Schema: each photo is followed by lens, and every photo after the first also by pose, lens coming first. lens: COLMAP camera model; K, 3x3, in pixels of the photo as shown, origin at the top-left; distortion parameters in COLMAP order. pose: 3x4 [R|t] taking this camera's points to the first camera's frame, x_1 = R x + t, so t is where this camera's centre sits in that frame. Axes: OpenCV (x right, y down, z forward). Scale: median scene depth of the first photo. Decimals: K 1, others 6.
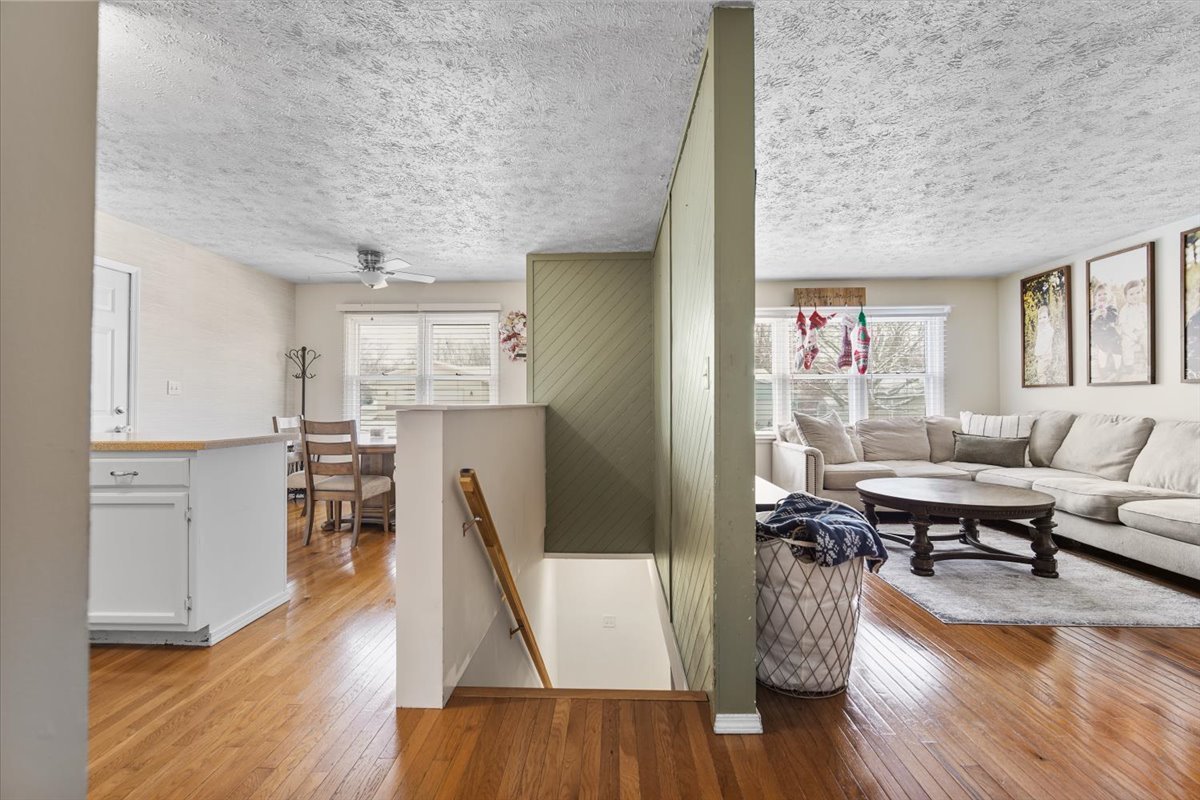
lens RADIAL K [[523.3, 0, 594.6], [0, 523.3, 391.6], [0, 0, 1]] dist [-0.007094, 0.001361]
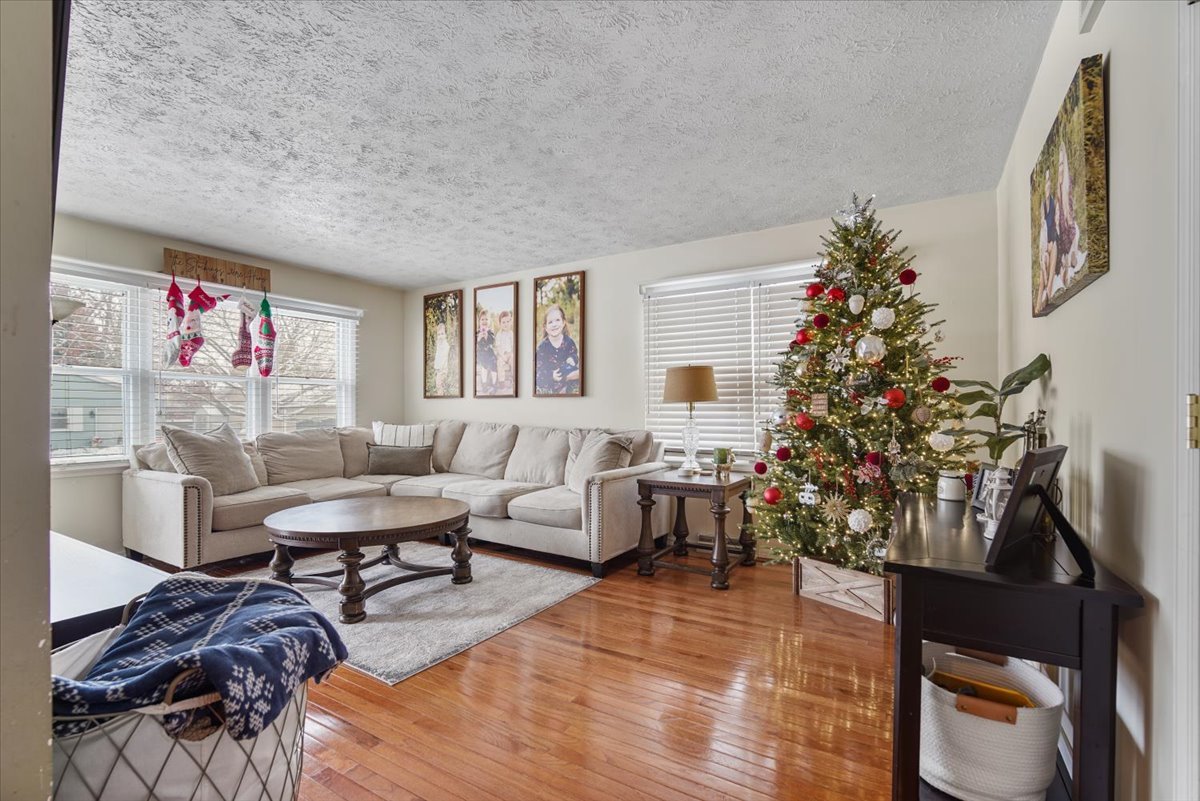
lens RADIAL K [[525.2, 0, 600.1], [0, 525.2, 415.9], [0, 0, 1]] dist [-0.007234, 0.000869]
pose [[0.484392, -0.005362, 0.874835, 0.074835], [-0.019180, 0.999676, 0.016747, 0.004551], [-0.874641, -0.024891, 0.484132, 0.207702]]
